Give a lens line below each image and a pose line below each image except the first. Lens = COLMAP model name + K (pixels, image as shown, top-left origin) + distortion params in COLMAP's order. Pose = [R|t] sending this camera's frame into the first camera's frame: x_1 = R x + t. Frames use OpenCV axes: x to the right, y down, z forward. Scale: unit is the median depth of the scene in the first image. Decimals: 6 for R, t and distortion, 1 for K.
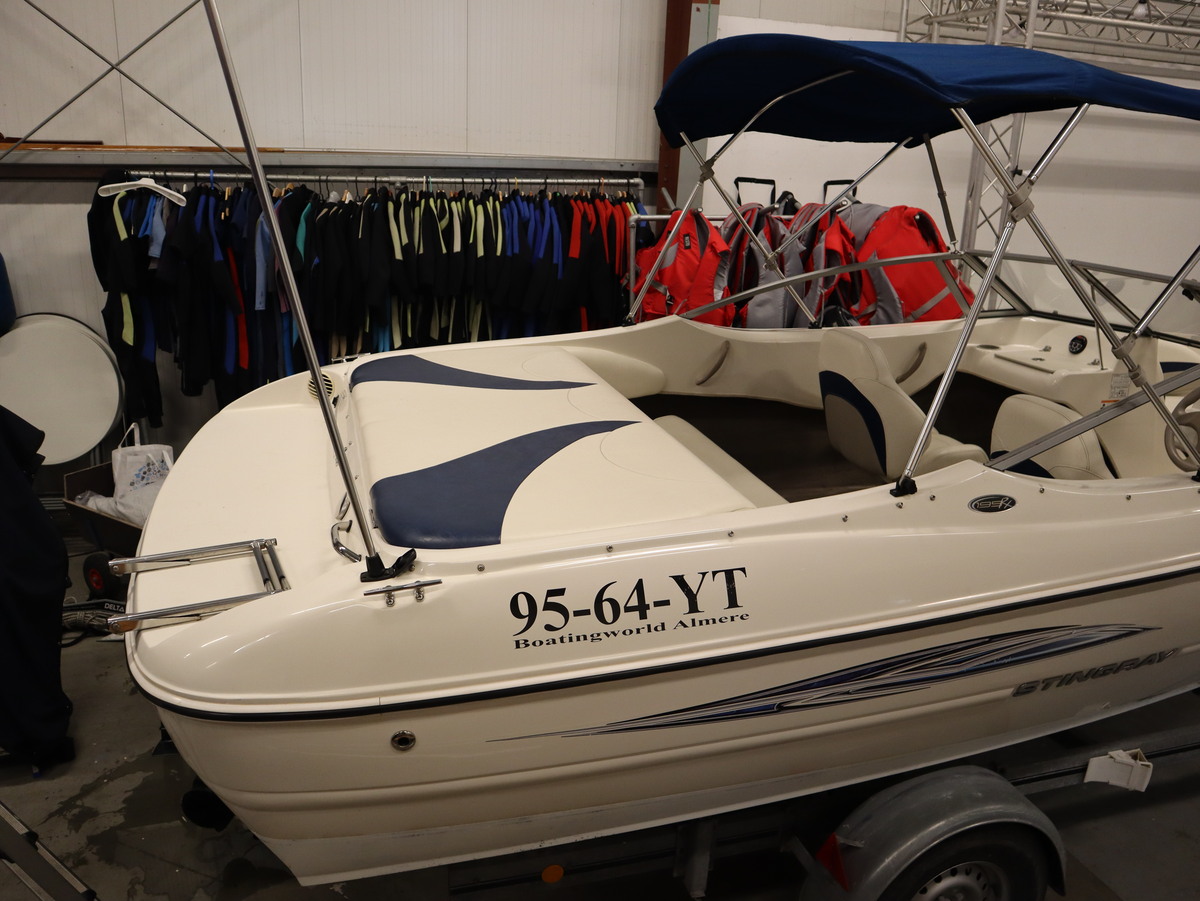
lens RADIAL K [[934.8, 0, 597.9], [0, 934.8, 456.9], [0, 0, 1]] dist [-0.121492, 0.076454]
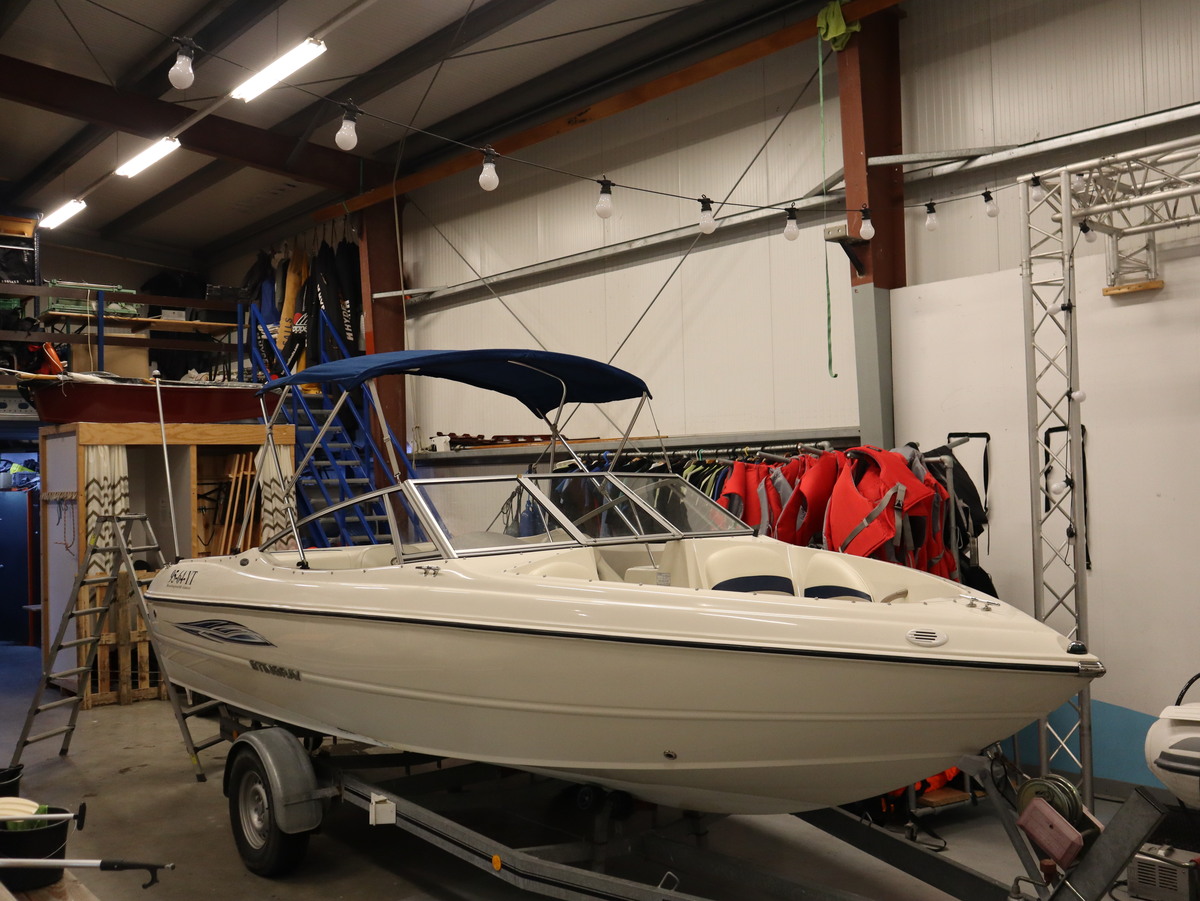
lens RADIAL K [[1153.8, 0, 599.0], [0, 1153.8, 445.1], [0, 0, 1]] dist [-0.042114, 0.000000]
pose [[0.364587, -0.065821, -0.928840, 1.470138], [-0.255124, 0.952268, -0.167622, 0.012556], [0.895538, 0.298082, 0.330392, 0.335424]]
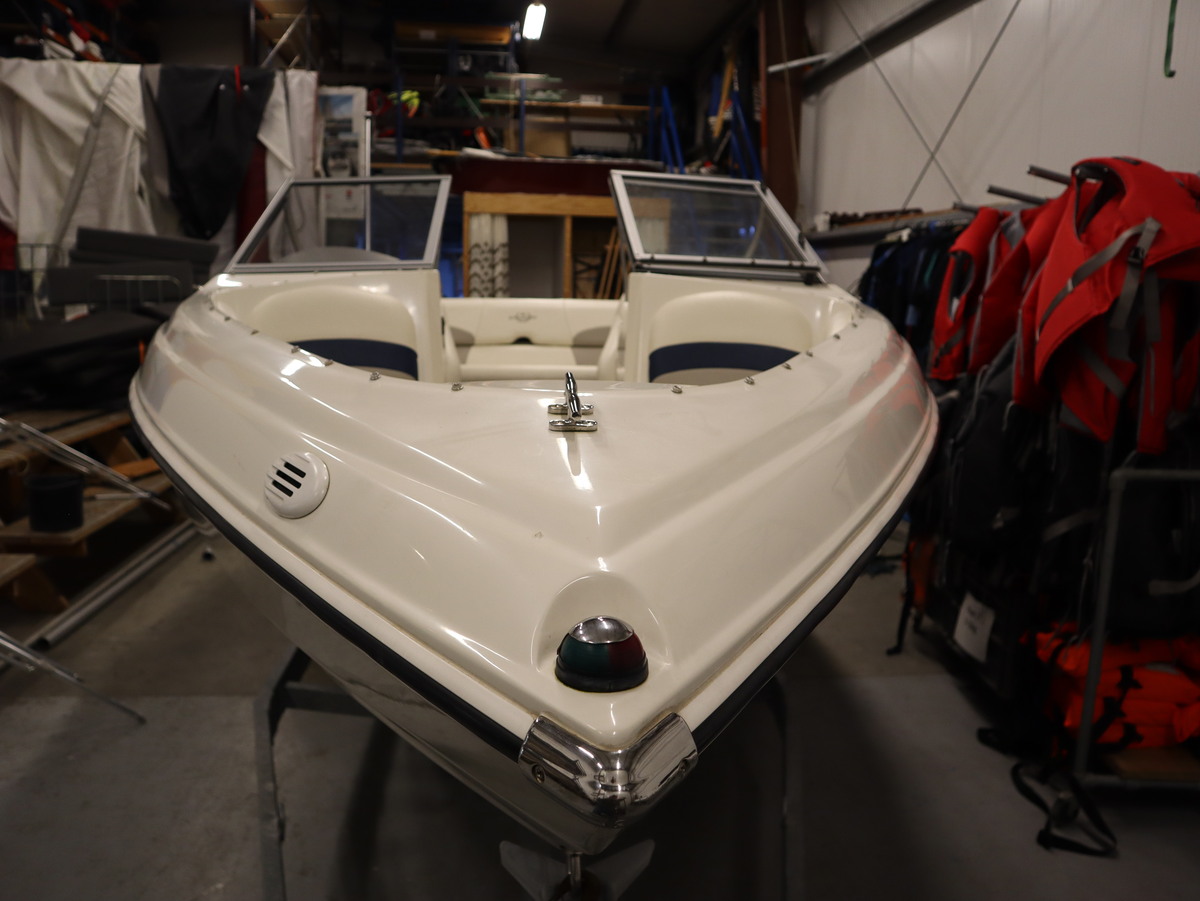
lens RADIAL K [[934.8, 0, 590.3], [0, 934.8, 452.4], [0, 0, 1]] dist [-0.121492, 0.076454]
pose [[-0.203271, 0.135307, -0.969728, 1.023447], [-0.331799, 0.922286, 0.198238, -0.108935], [0.921190, 0.362051, -0.142579, 0.880392]]
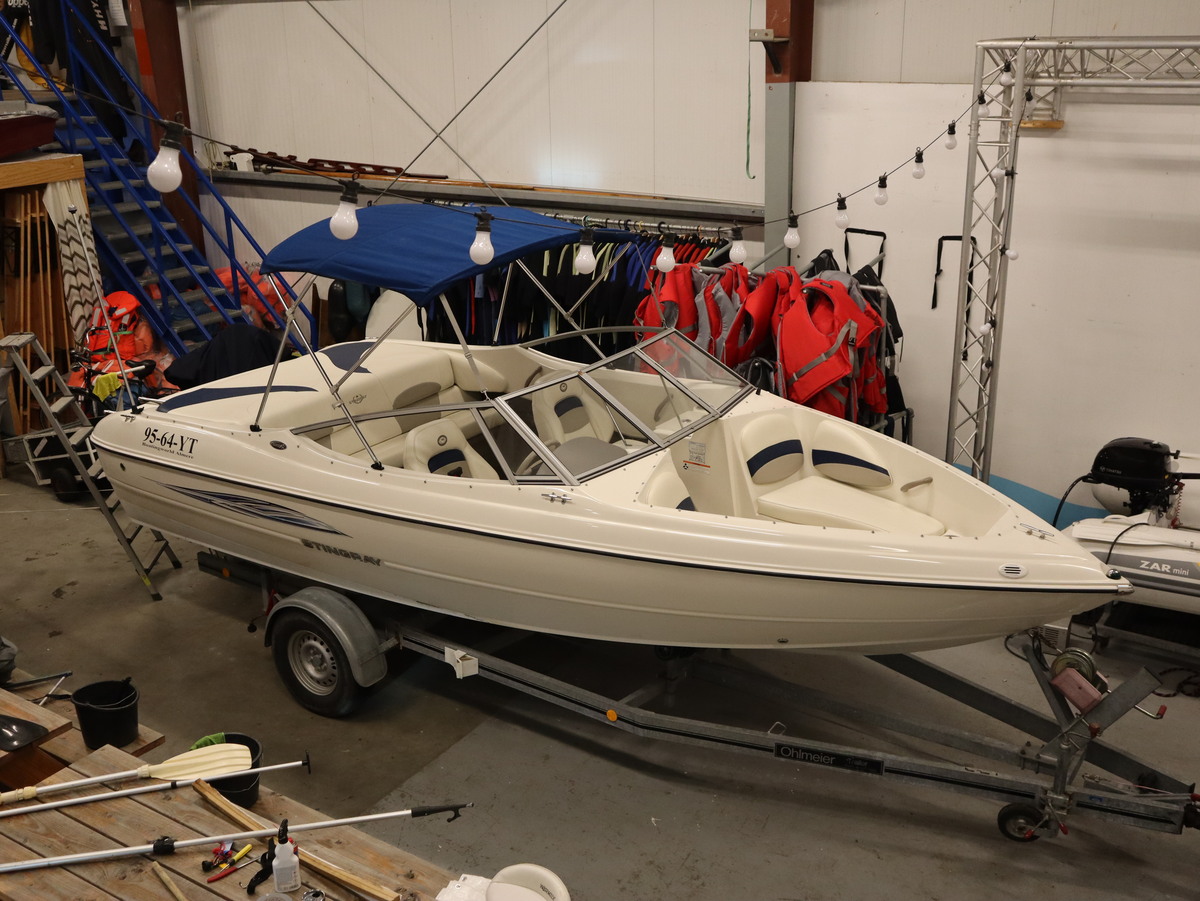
lens RADIAL K [[1238.1, 0, 597.6], [0, 1238.1, 448.3], [0, 0, 1]] dist [-0.033341, 0.000000]
pose [[0.623930, 0.217649, -0.750560, 1.409692], [-0.207780, 0.972066, 0.109157, -0.192141], [0.753352, 0.087845, 0.651724, -0.172381]]
